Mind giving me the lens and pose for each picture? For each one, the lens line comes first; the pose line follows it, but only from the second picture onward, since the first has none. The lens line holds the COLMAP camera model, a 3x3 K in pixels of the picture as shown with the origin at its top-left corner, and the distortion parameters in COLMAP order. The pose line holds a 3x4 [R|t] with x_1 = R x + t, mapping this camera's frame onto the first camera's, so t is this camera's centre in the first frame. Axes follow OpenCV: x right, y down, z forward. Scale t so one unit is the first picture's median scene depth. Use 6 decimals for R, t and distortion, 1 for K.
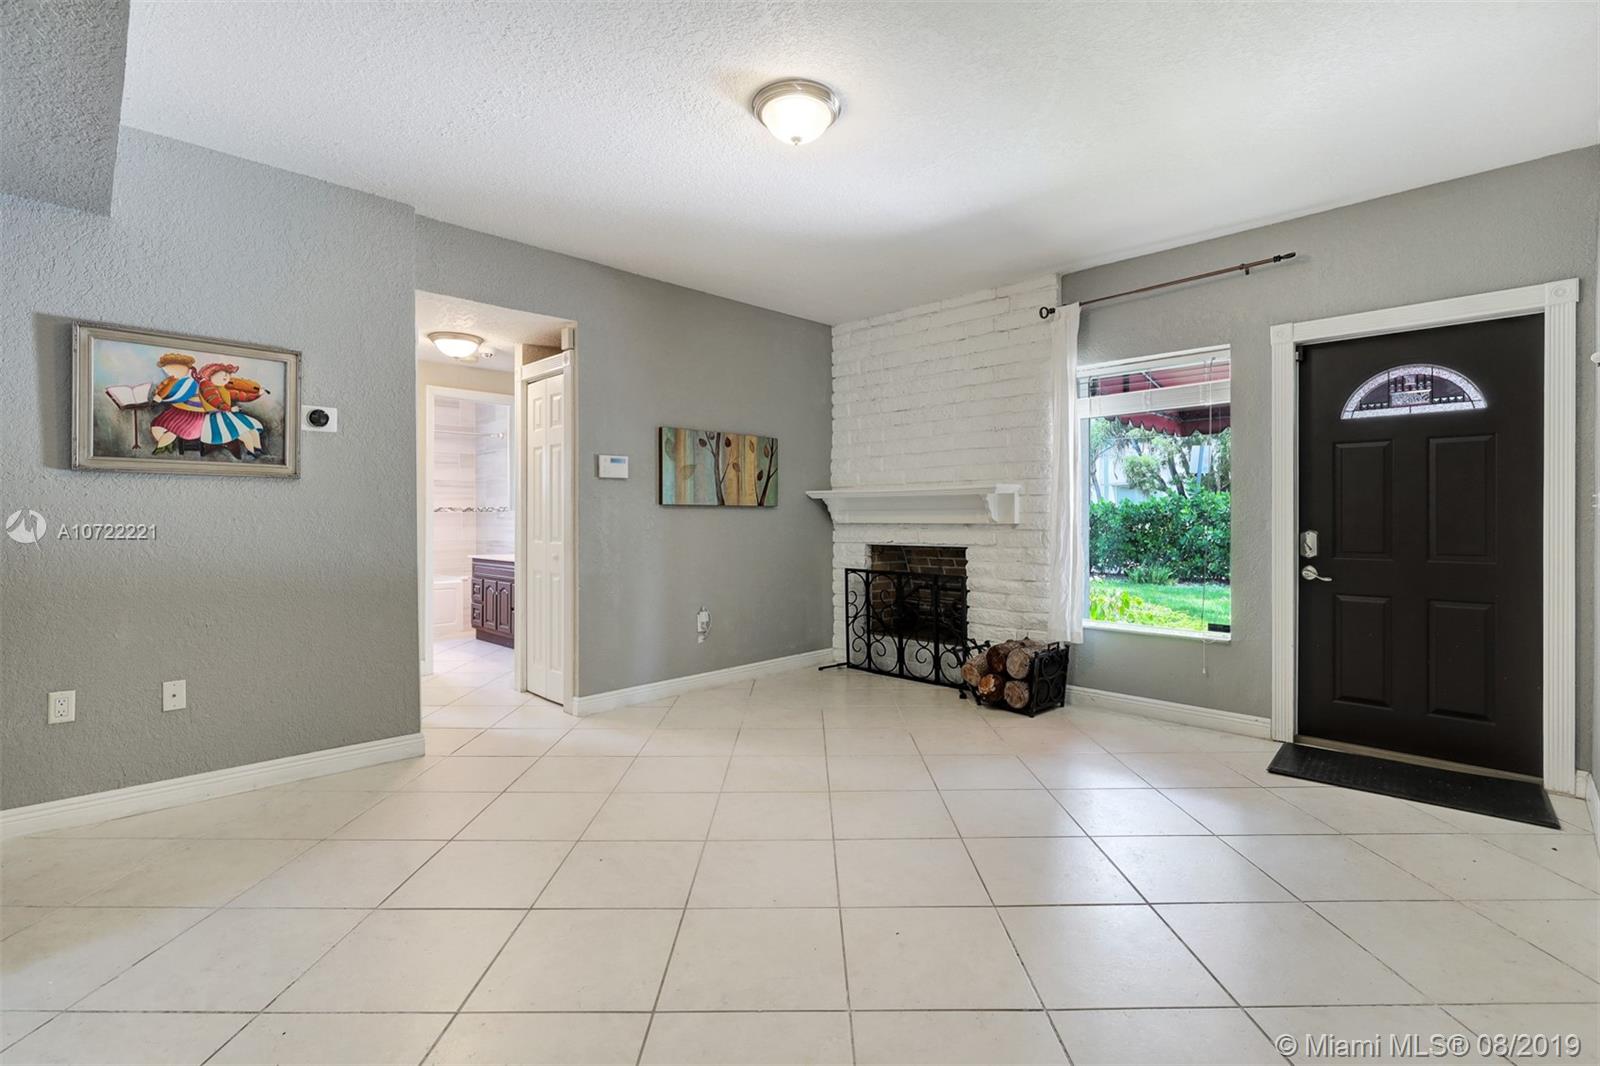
lens RADIAL K [[727.9, 0, 804.7], [0, 727.9, 519.5], [0, 0, 1]] dist [-0.001283, 0.000099]
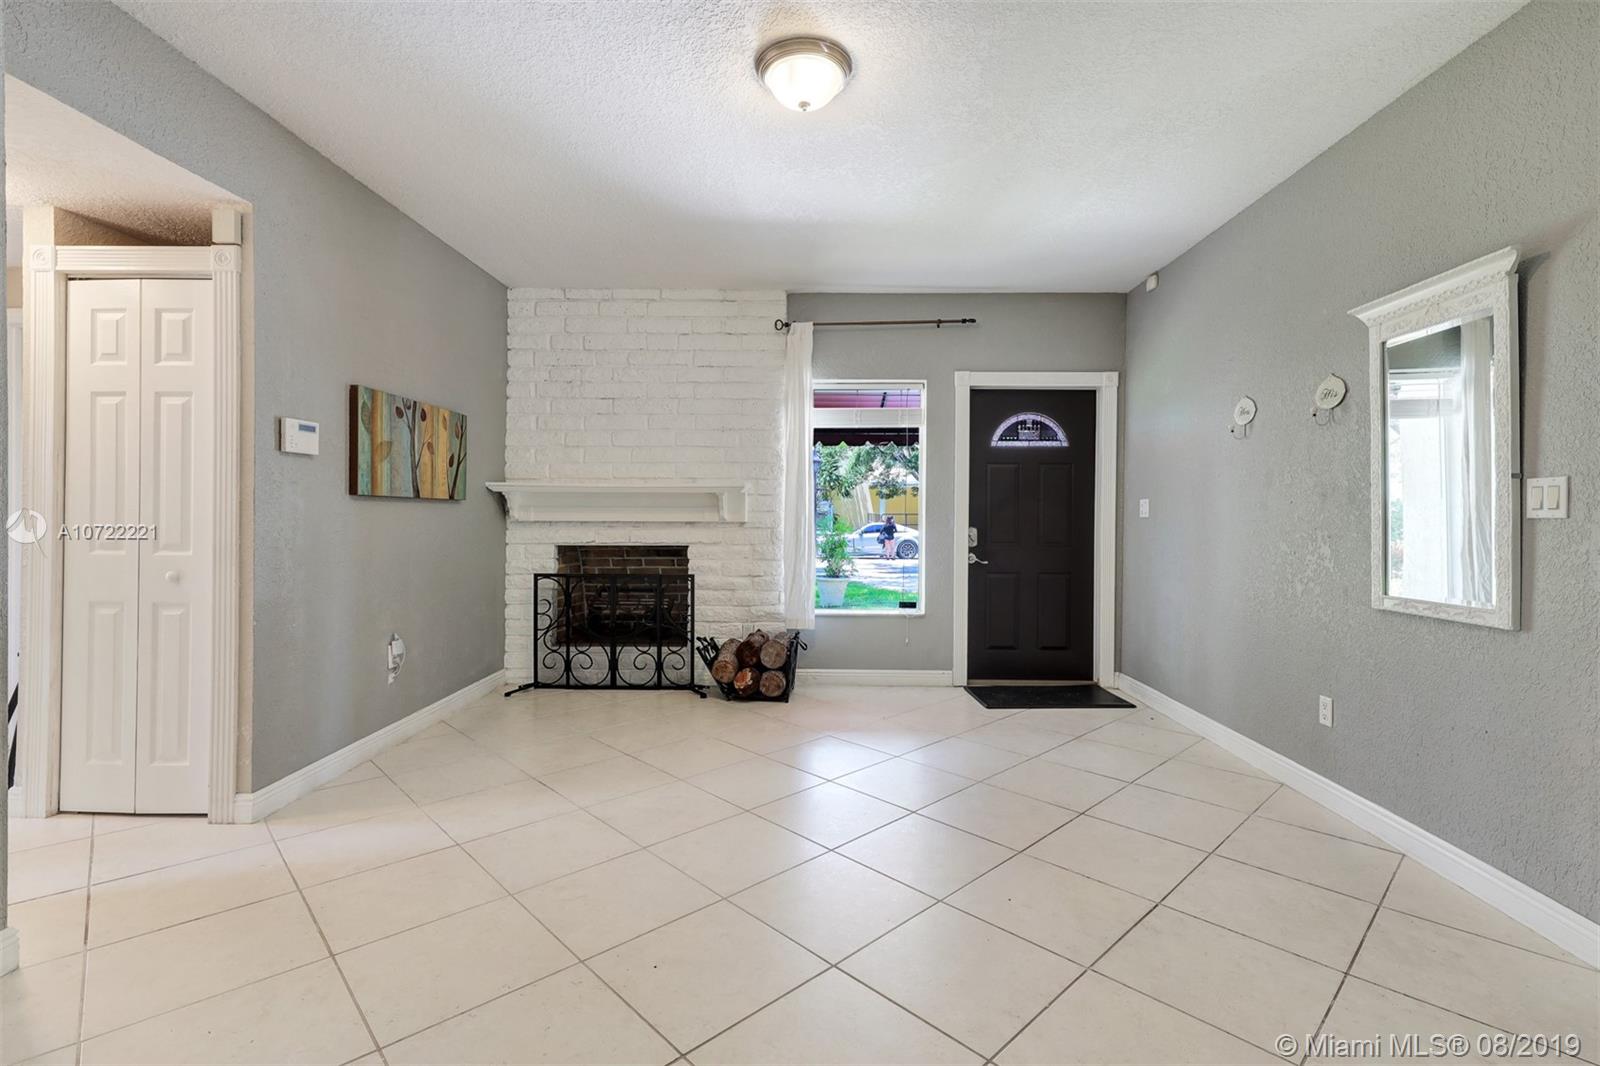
lens RADIAL K [[727.9, 0, 803.5], [0, 727.9, 522.8], [0, 0, 1]] dist [-0.001283, 0.000099]
pose [[0.726081, -0.001318, 0.687608, -0.375826], [-0.004597, 0.999967, 0.006772, -0.000187], [-0.687594, -0.008078, 0.726050, 0.191931]]
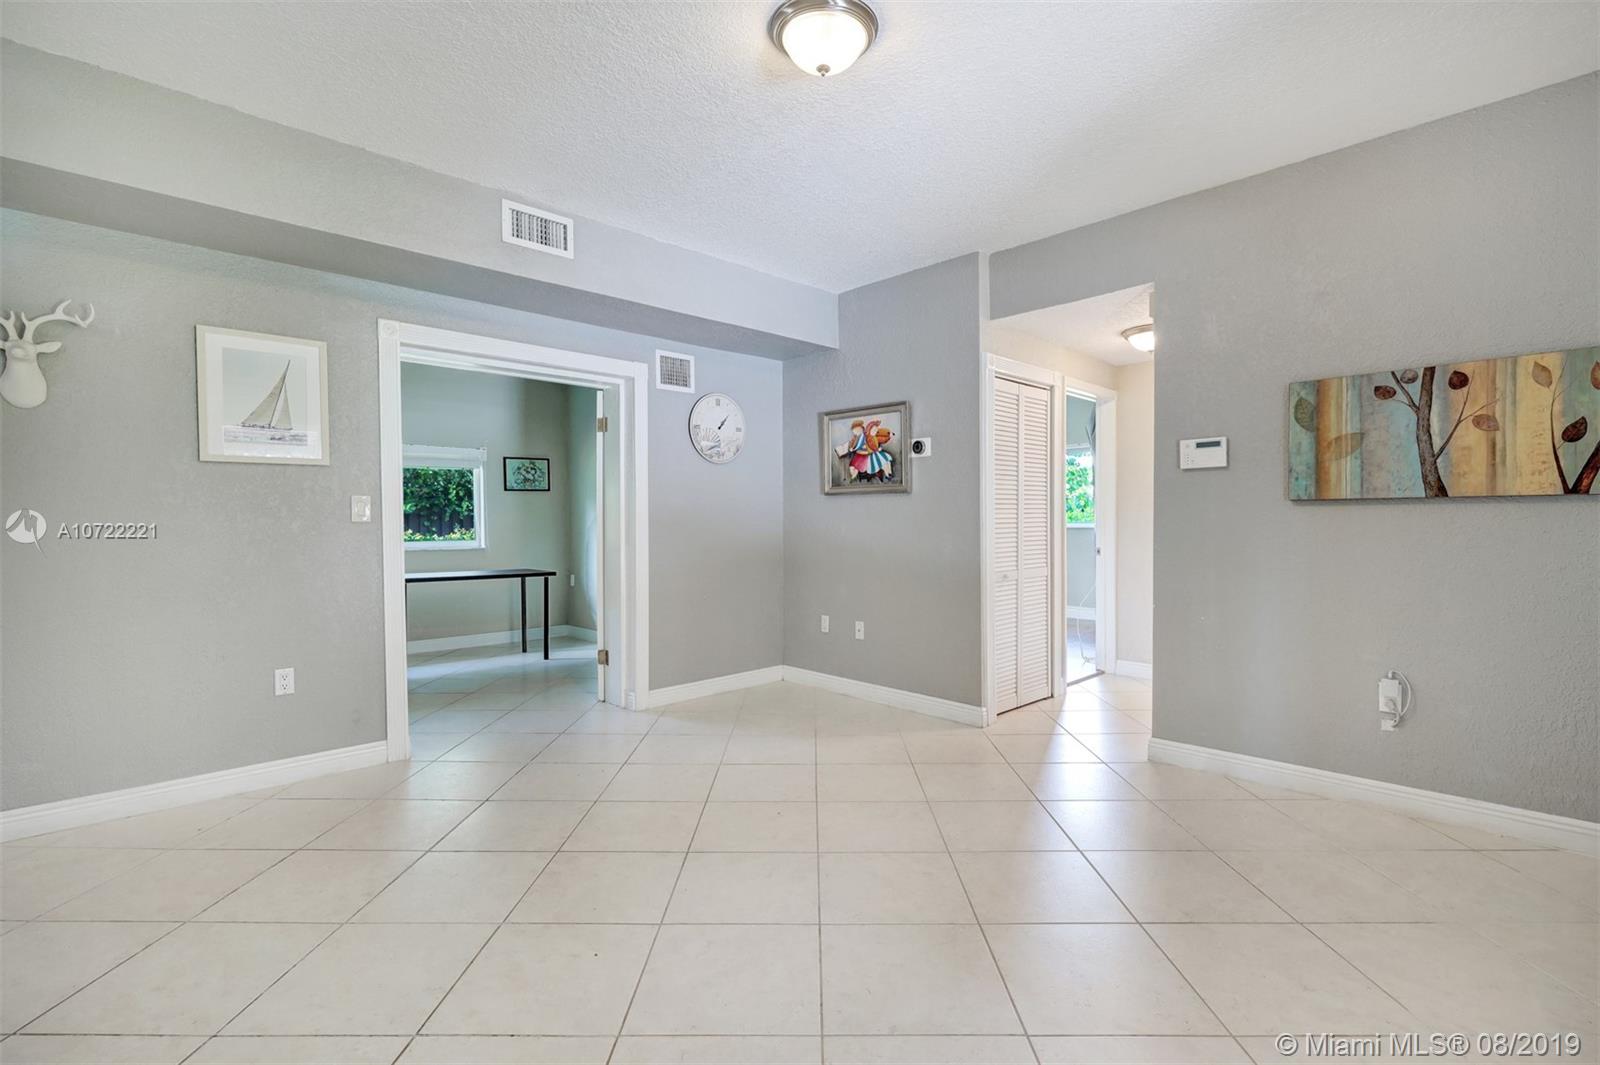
lens RADIAL K [[727.9, 0, 798.9], [0, 727.9, 535.8], [0, 0, 1]] dist [-0.001283, 0.000099]
pose [[-0.016734, 0.015901, -0.999734, 0.490965], [-0.002666, 0.999869, 0.015948, 0.002716], [0.999856, 0.002932, -0.016690, 0.574576]]
